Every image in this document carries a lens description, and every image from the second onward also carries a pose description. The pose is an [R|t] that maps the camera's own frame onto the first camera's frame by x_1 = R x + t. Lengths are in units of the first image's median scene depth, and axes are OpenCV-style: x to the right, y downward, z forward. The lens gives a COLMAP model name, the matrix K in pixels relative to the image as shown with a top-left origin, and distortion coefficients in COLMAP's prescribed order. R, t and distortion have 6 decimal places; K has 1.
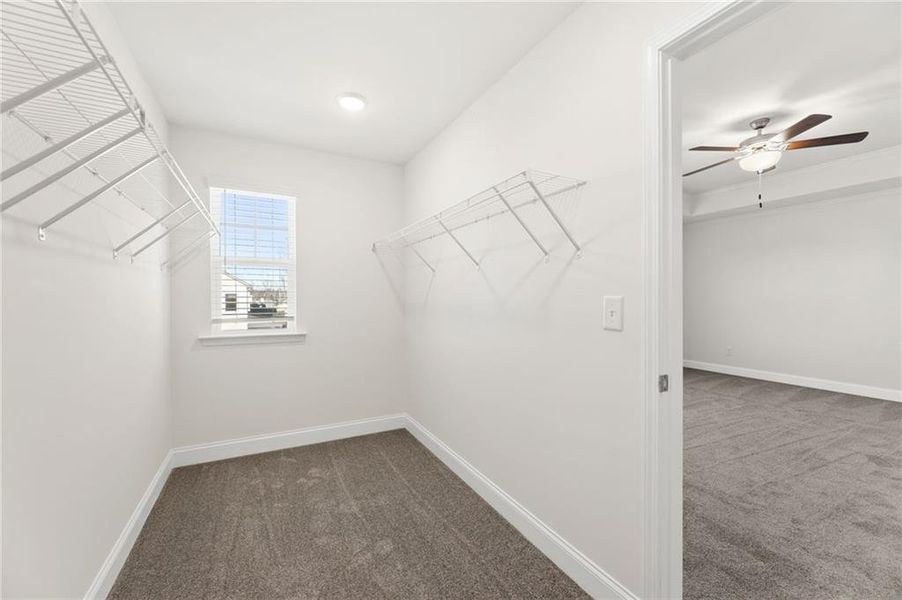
lens RADIAL K [[367.7, 0, 444.7], [0, 367.7, 296.7], [0, 0, 1]] dist [-0.002002, 0.001096]
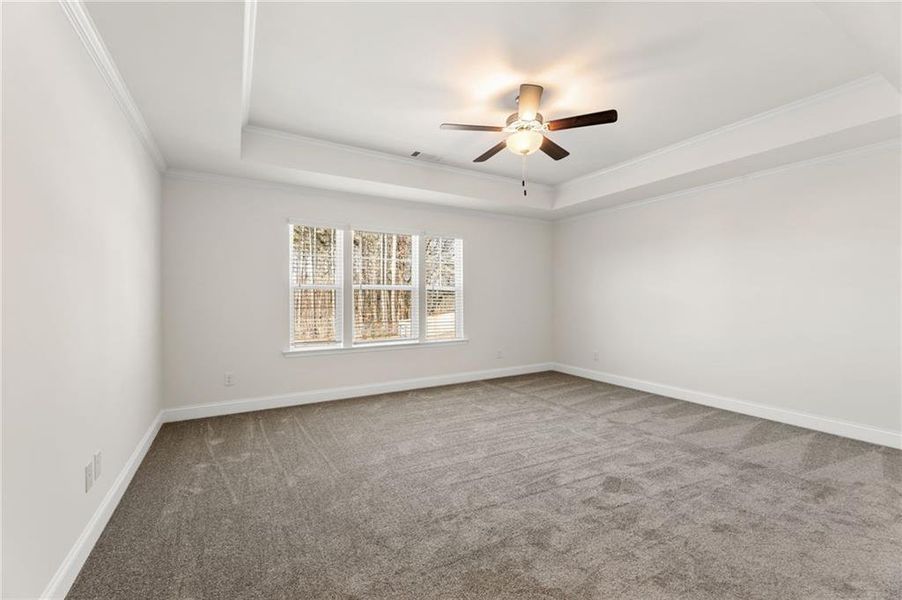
lens RADIAL K [[367.7, 0, 458.4], [0, 367.7, 303.4], [0, 0, 1]] dist [-0.002002, 0.001096]
pose [[0.999118, 0.003364, 0.041867, 0.698027], [-0.003634, 0.999973, 0.006368, 0.011107], [-0.041845, -0.006515, 0.999103, 0.129117]]
